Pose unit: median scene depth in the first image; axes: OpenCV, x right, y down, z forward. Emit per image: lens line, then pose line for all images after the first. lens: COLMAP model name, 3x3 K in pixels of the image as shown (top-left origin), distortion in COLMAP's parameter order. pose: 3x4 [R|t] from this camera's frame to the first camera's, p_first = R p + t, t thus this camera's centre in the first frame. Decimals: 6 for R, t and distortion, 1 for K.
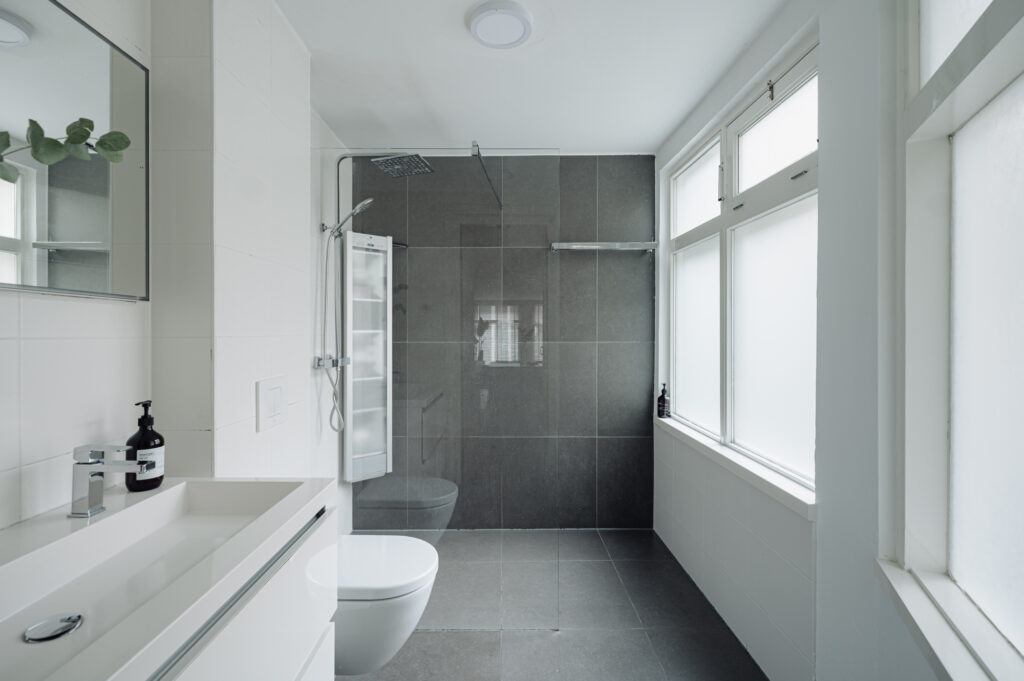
lens RADIAL K [[487.0, 0, 510.4], [0, 487.0, 333.2], [0, 0, 1]] dist [0.000015, 0.000240]
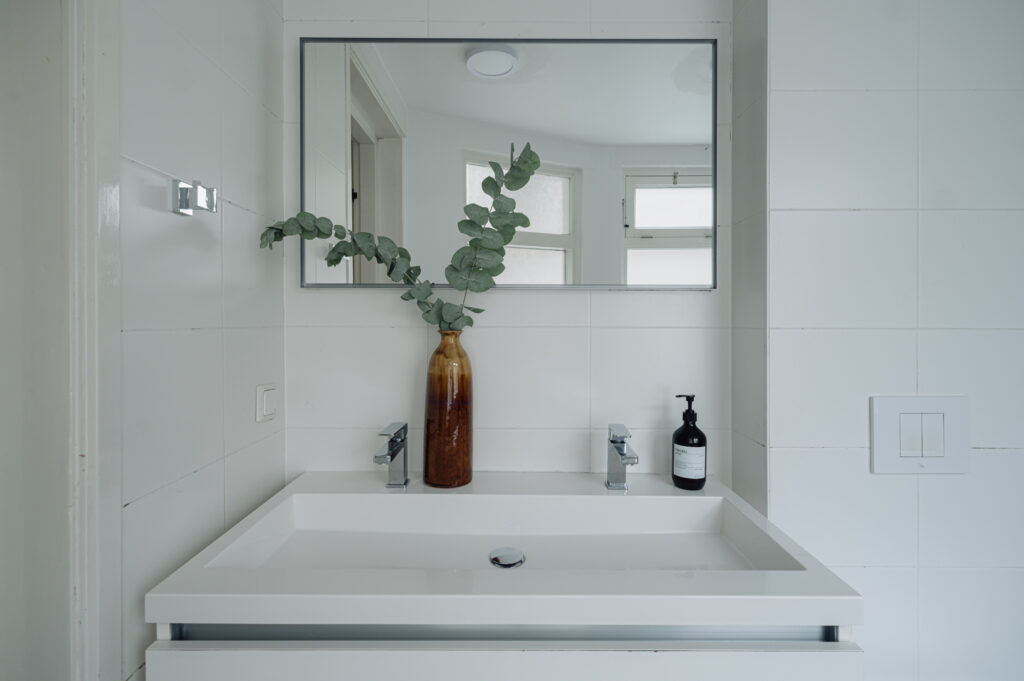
lens RADIAL K [[487.0, 0, 511.3], [0, 487.0, 321.9], [0, 0, 1]] dist [0.000015, 0.000240]
pose [[-0.017210, 0.000815, -0.999852, 0.202224], [-0.006106, 0.999981, 0.000921, -0.001115], [0.999833, 0.006121, -0.017205, 0.666331]]
